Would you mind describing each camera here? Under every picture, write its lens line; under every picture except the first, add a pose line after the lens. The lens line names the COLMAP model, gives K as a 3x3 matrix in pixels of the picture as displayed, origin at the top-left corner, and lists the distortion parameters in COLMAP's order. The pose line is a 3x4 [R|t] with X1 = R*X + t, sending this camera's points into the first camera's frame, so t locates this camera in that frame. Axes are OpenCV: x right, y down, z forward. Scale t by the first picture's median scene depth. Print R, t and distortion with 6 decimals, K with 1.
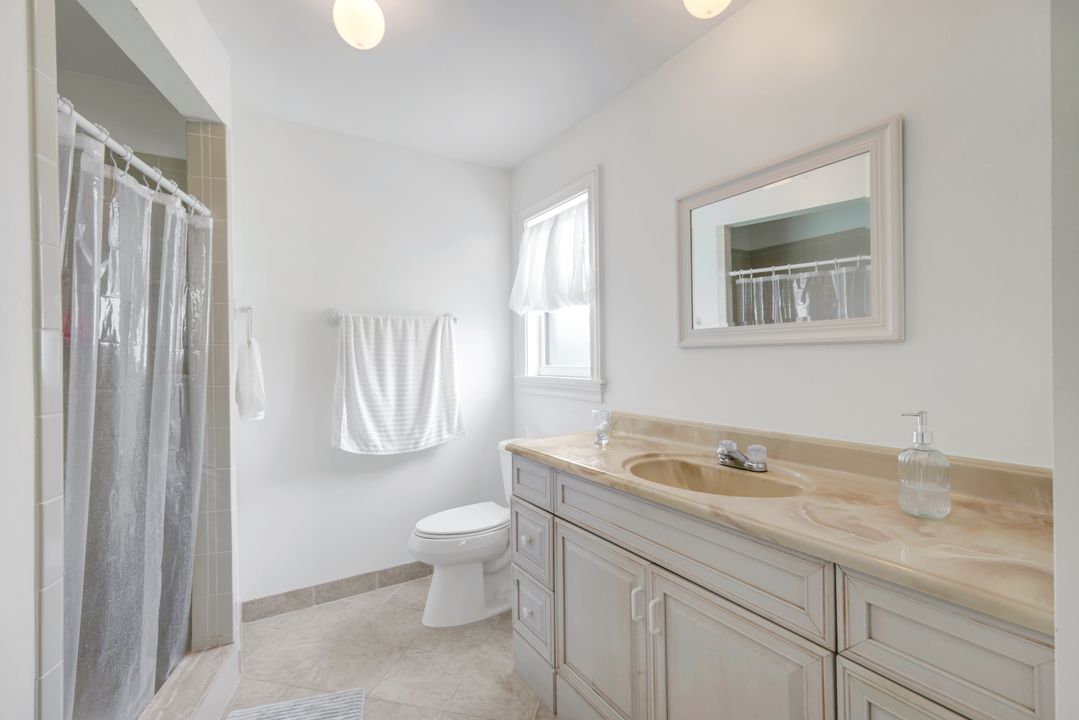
lens RADIAL K [[470.8, 0, 539.2], [0, 470.8, 357.0], [0, 0, 1]] dist [0.007272, -0.000348]
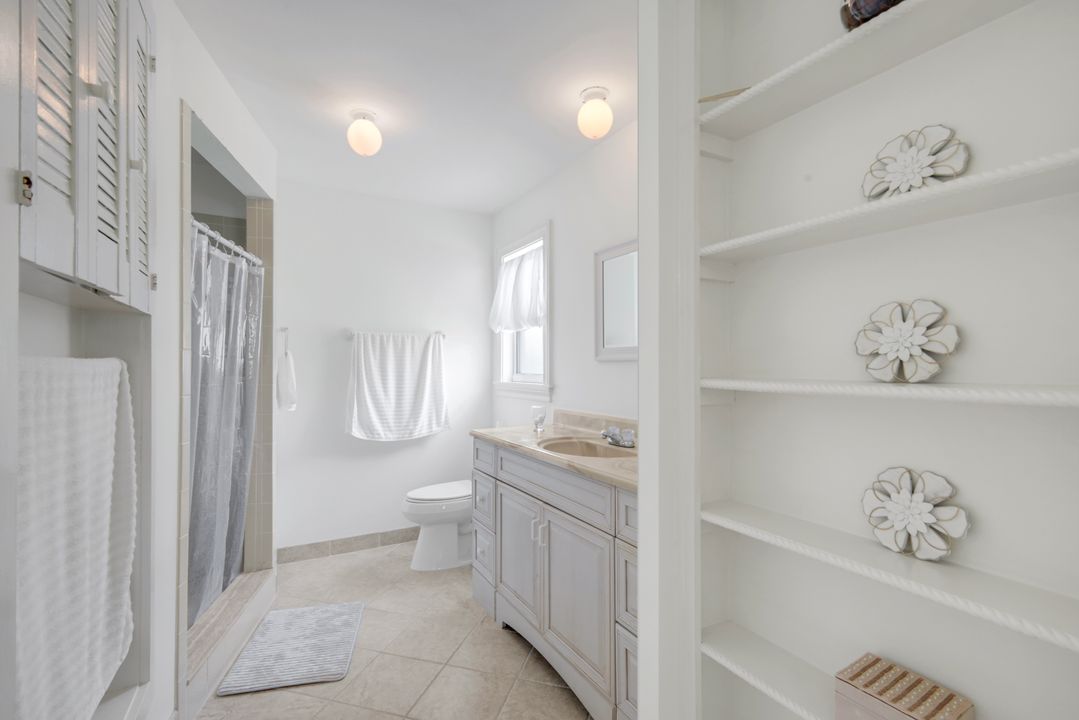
lens RADIAL K [[470.8, 0, 539.4], [0, 470.8, 361.7], [0, 0, 1]] dist [0.007272, -0.000348]
pose [[0.999021, 0.011464, -0.042737, 0.197140], [-0.011872, 0.999886, -0.009297, -0.004070], [0.042625, 0.009795, 0.999043, -0.371203]]
